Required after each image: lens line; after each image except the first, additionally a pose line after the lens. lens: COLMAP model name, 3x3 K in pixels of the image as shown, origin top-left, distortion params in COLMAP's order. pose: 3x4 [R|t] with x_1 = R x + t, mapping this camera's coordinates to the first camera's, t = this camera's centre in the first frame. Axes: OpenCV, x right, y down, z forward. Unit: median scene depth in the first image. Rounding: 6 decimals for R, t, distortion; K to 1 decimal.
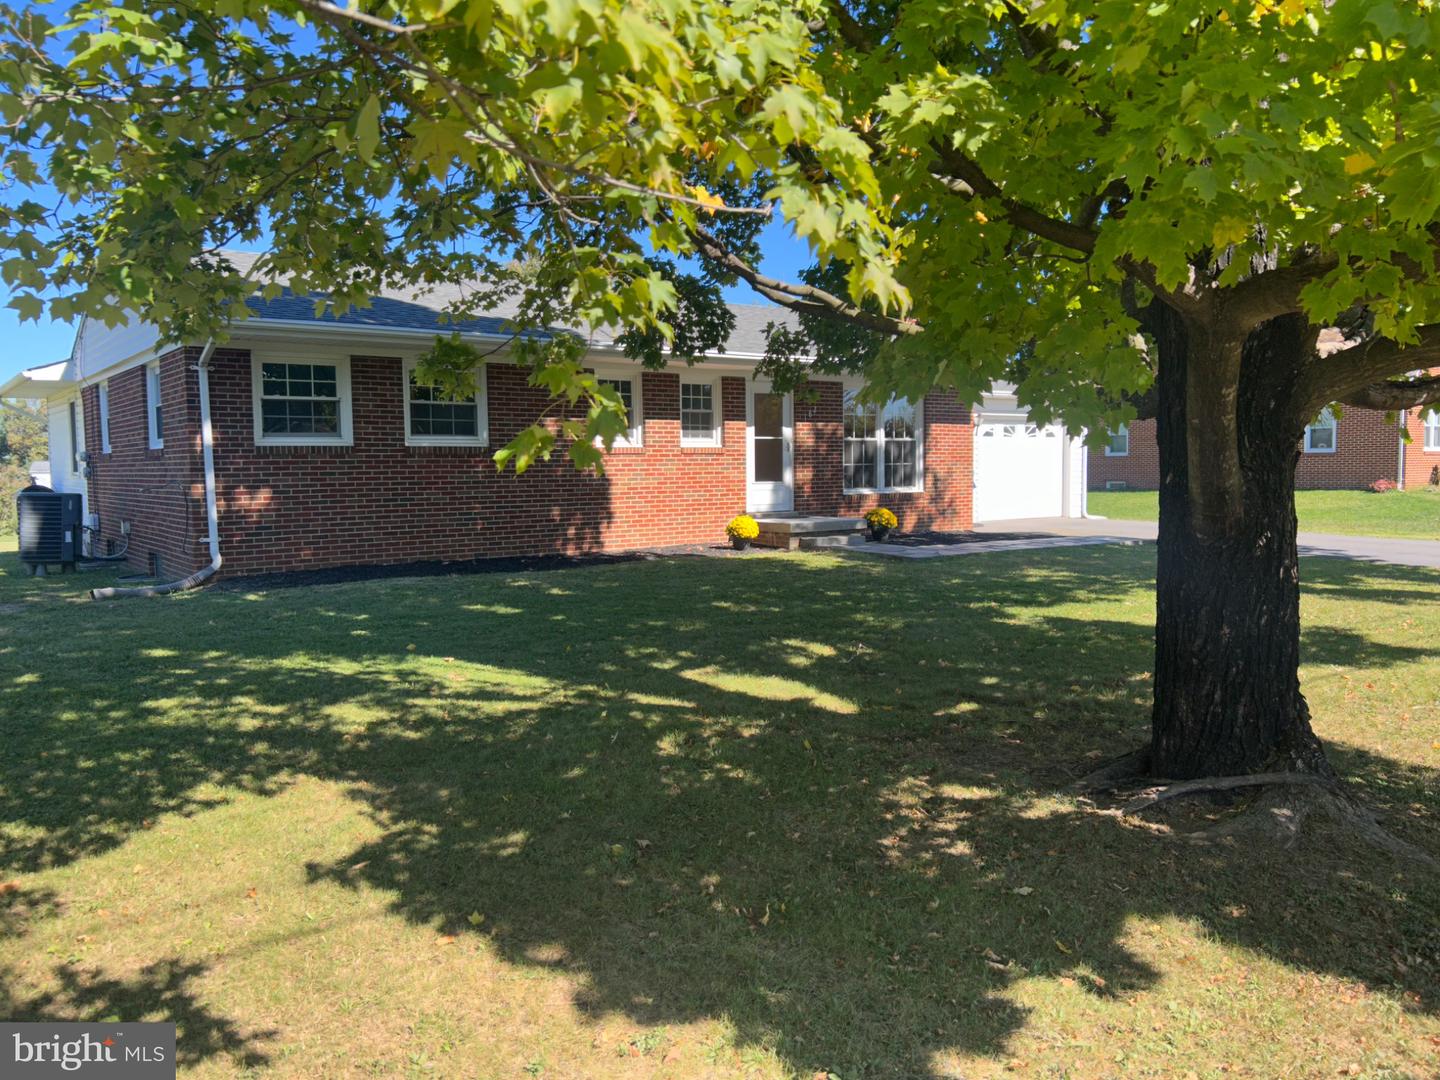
lens RADIAL K [[1081.9, 0, 715.6], [0, 1081.9, 533.1], [0, 0, 1]] dist [0.062654, -0.067087]
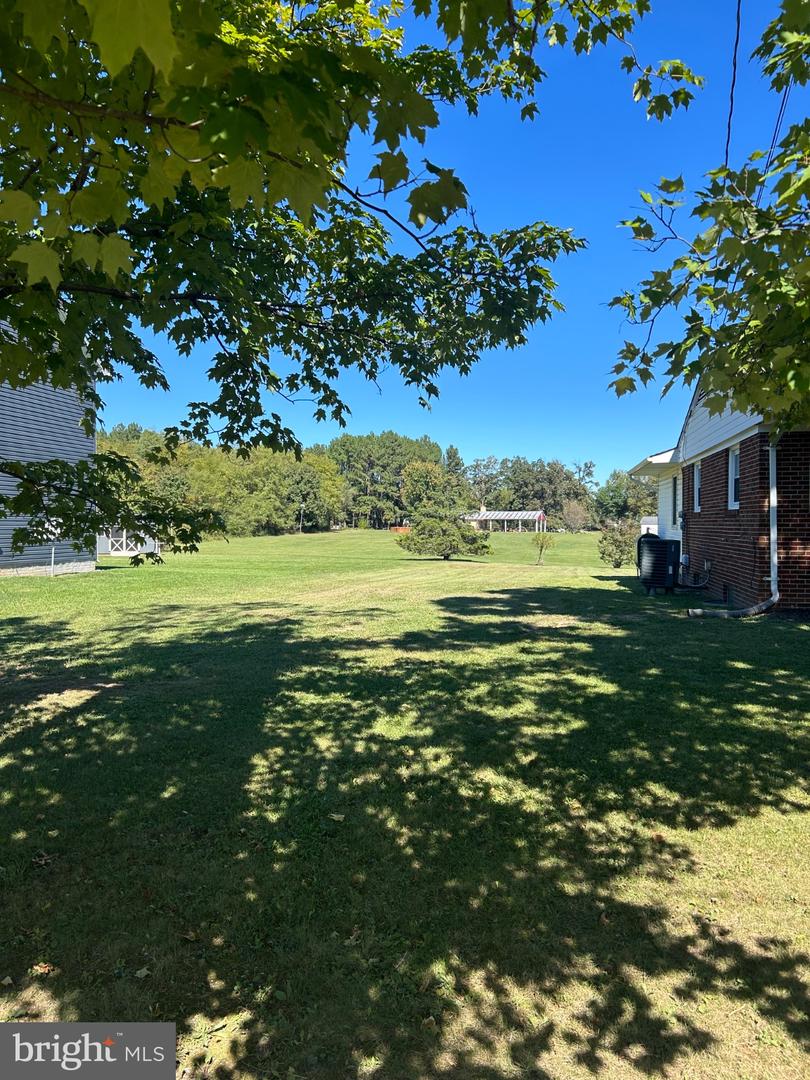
lens RADIAL K [[811.4, 0, 405.0], [0, 811.4, 540.0], [0, 0, 1]] dist [0.062654, -0.067087]
pose [[0.669550, 0.028768, -0.742209, -0.030321], [-0.056398, 0.998334, -0.012181, -0.003785], [0.740623, 0.050015, 0.670057, 0.018666]]
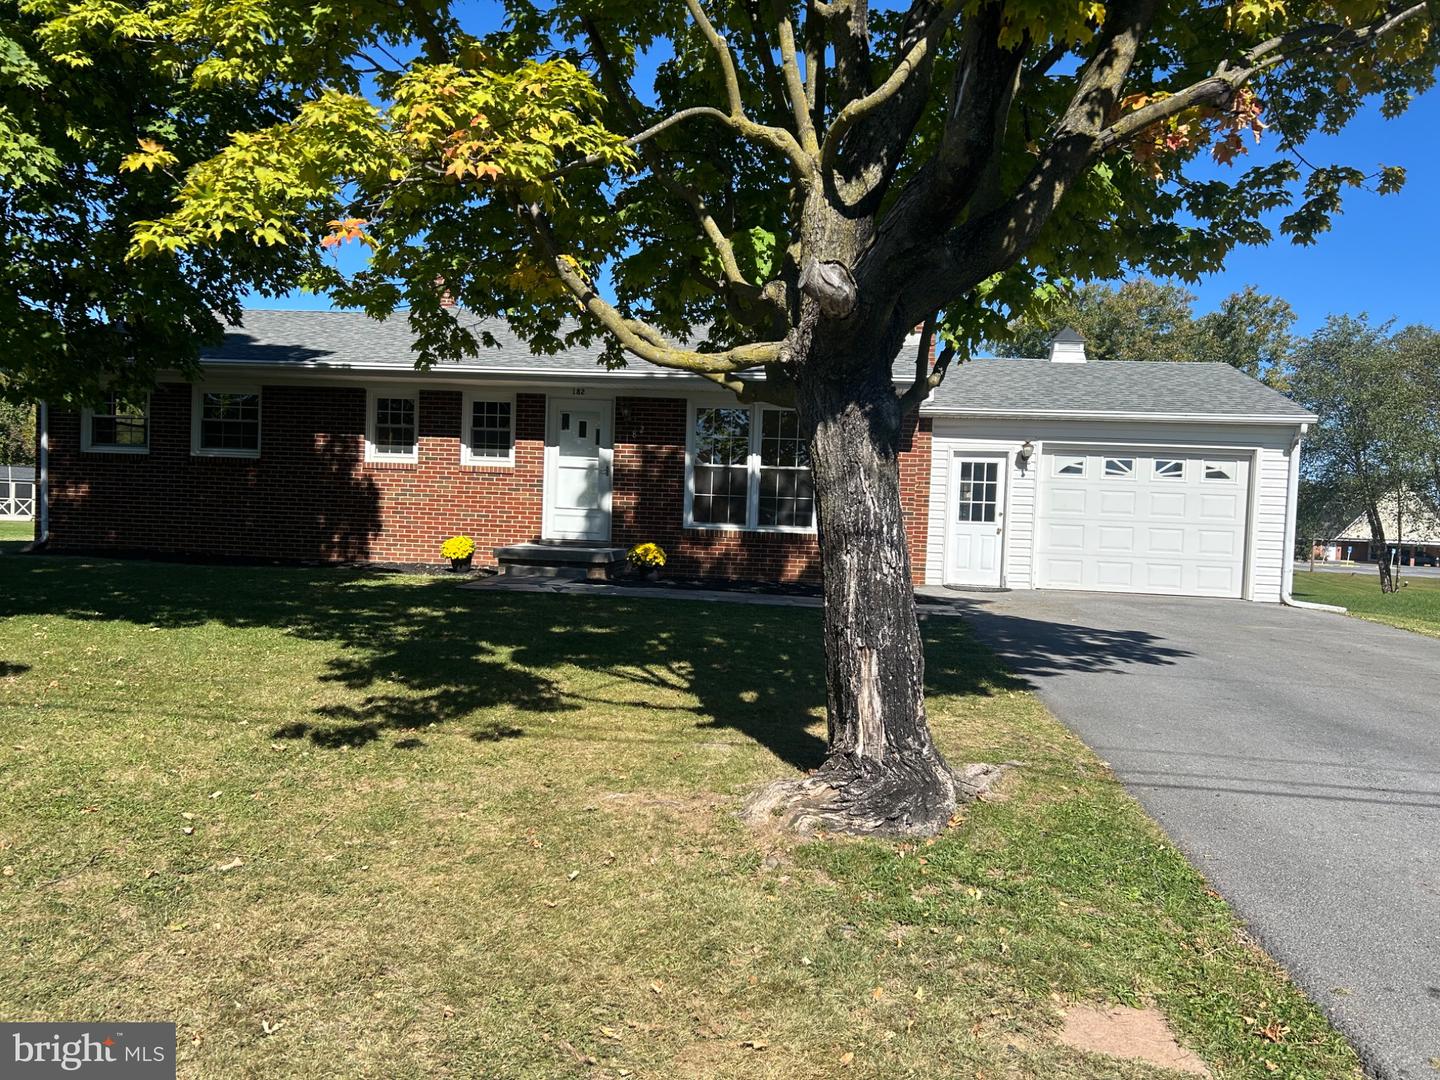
lens RADIAL K [[1082.9, 0, 722.0], [0, 1082.9, 541.2], [0, 0, 1]] dist [0.061747, -0.062477]
pose [[0.719296, 0.060978, -0.692022, 1.150367], [-0.088287, 0.996087, -0.003996, -0.036565], [0.689071, 0.063971, 0.721865, 0.605049]]
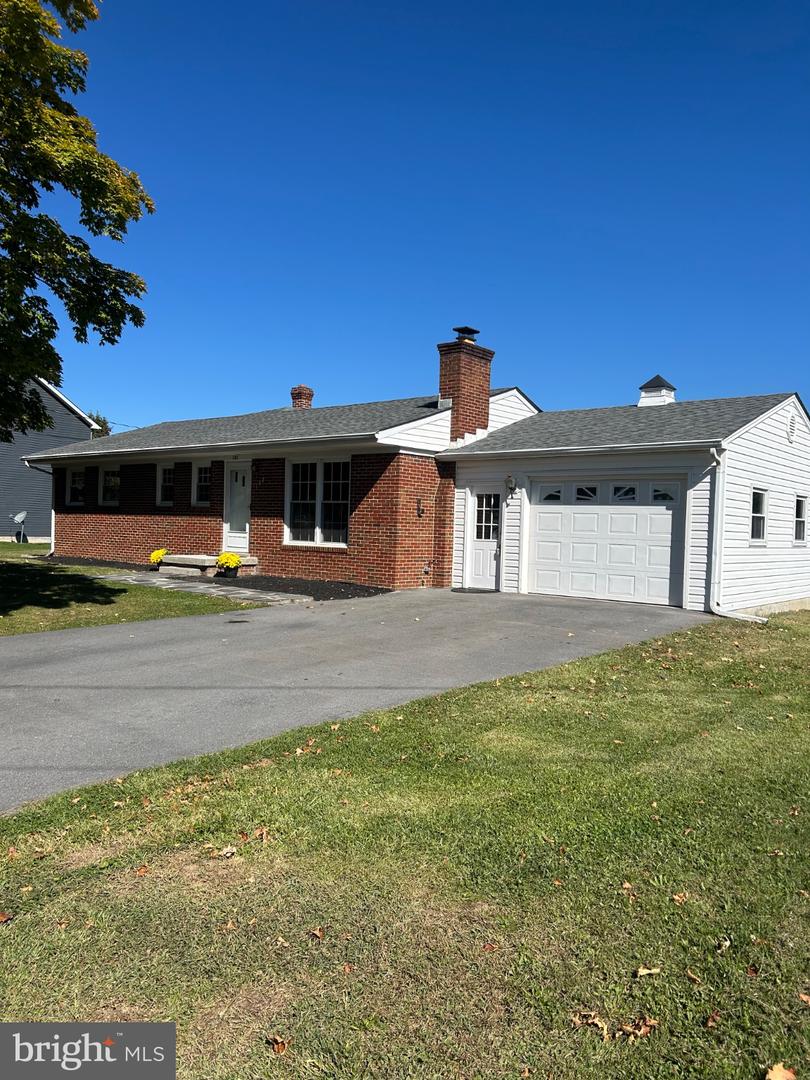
lens RADIAL K [[812.2, 0, 405.0], [0, 812.2, 540.0], [0, 0, 1]] dist [0.061747, -0.062477]
pose [[0.214513, 0.030708, -0.976238, 1.712652], [-0.093220, 0.995587, 0.010833, -0.098478], [0.972262, 0.088681, 0.216429, 1.434402]]
